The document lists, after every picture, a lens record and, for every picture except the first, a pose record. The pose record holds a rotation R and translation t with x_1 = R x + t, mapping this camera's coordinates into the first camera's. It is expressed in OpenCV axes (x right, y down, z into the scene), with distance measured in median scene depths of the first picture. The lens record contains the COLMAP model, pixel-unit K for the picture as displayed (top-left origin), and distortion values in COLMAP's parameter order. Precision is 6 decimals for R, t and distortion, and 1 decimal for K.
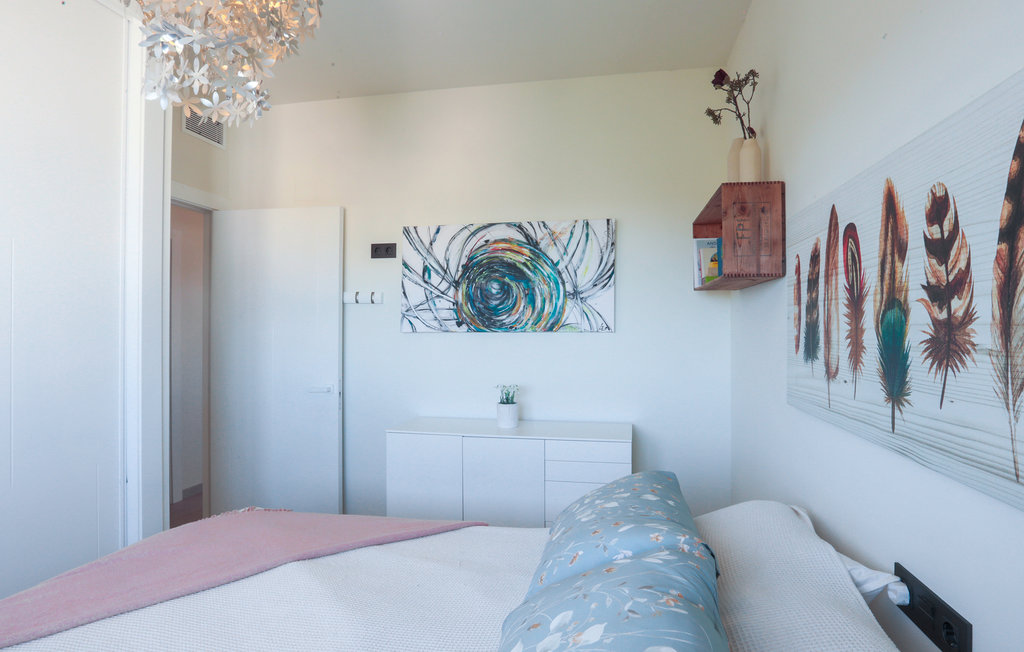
lens RADIAL K [[507.1, 0, 513.5], [0, 507.1, 325.4], [0, 0, 1]] dist [-0.024800, -0.000265]
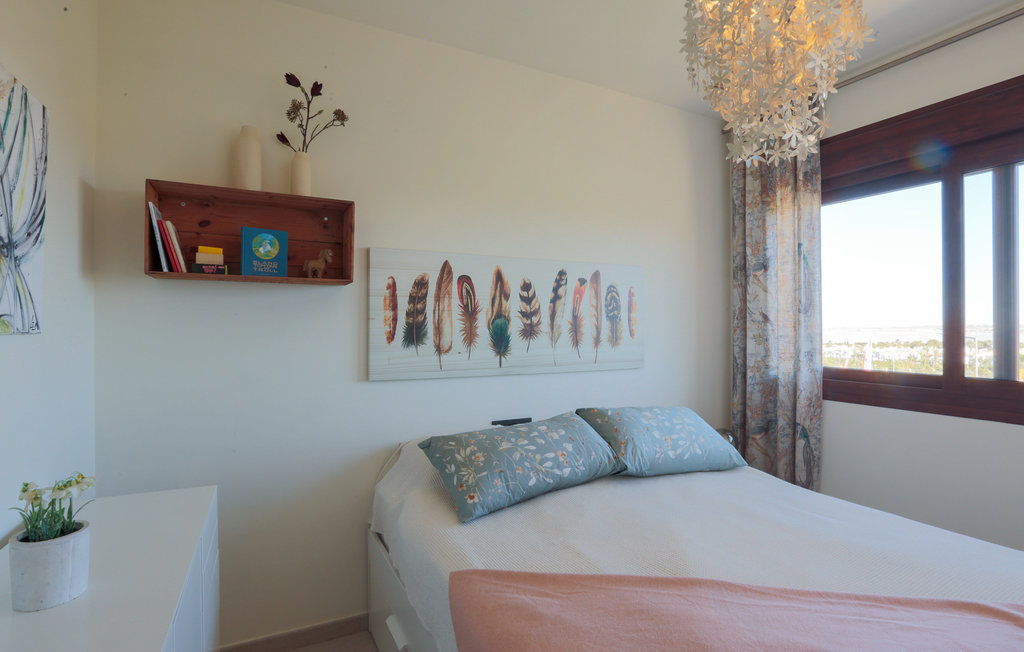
lens RADIAL K [[507.1, 0, 513.0], [0, 507.1, 326.4], [0, 0, 1]] dist [-0.024800, -0.000265]
pose [[-0.622778, -0.004021, 0.782388, -1.289599], [-0.006516, 0.999979, -0.000047, 0.006301], [-0.782371, -0.005127, -0.622791, 2.555200]]
